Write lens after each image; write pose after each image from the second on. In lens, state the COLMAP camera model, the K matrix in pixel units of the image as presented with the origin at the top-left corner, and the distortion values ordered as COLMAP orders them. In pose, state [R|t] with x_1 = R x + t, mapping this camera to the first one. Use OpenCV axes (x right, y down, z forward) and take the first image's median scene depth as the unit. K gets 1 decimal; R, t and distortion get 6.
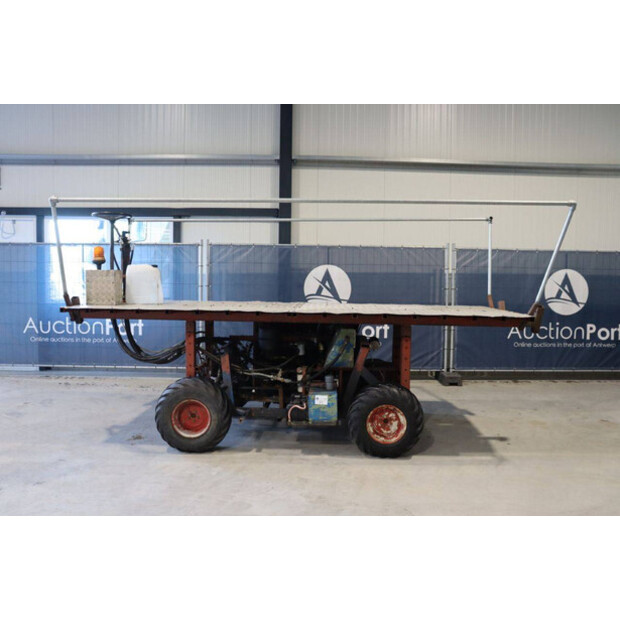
lens RADIAL K [[548.9, 0, 306.8], [0, 548.9, 308.7], [0, 0, 1]] dist [-0.125217, 0.084628]
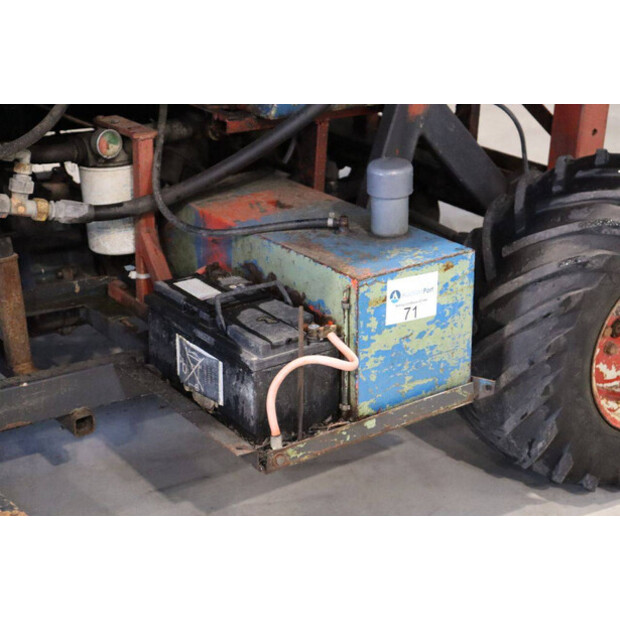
lens RADIAL K [[1276.1, 0, 308.0], [0, 1276.1, 310.8], [0, 0, 1]] dist [0.303777, 0.000000]
pose [[0.786739, -0.212890, 0.579414, -0.244823], [0.019860, 0.946890, 0.320943, 0.025008], [-0.616967, -0.240991, 0.749183, 0.640627]]
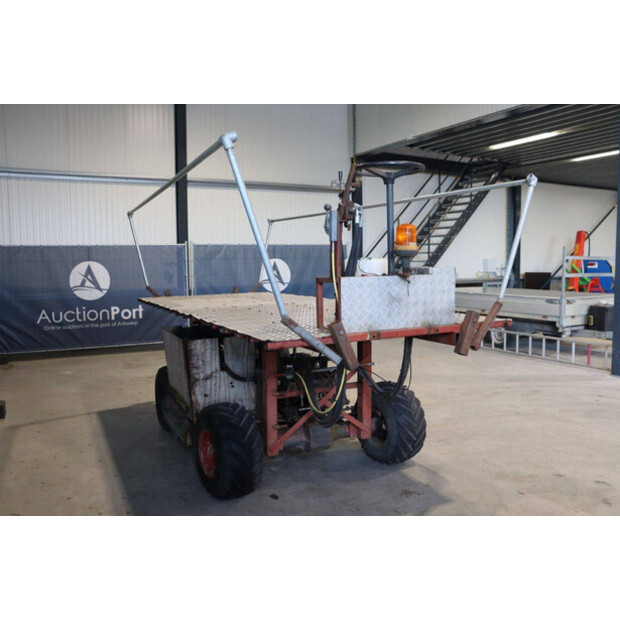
lens RADIAL K [[548.9, 0, 310.6], [0, 548.9, 310.6], [0, 0, 1]] dist [-0.125217, 0.084628]
pose [[-0.489073, -0.085026, 0.868089, -0.894774], [0.063814, 0.989083, 0.132829, -0.118395], [-0.869905, 0.120359, -0.478308, 1.476813]]
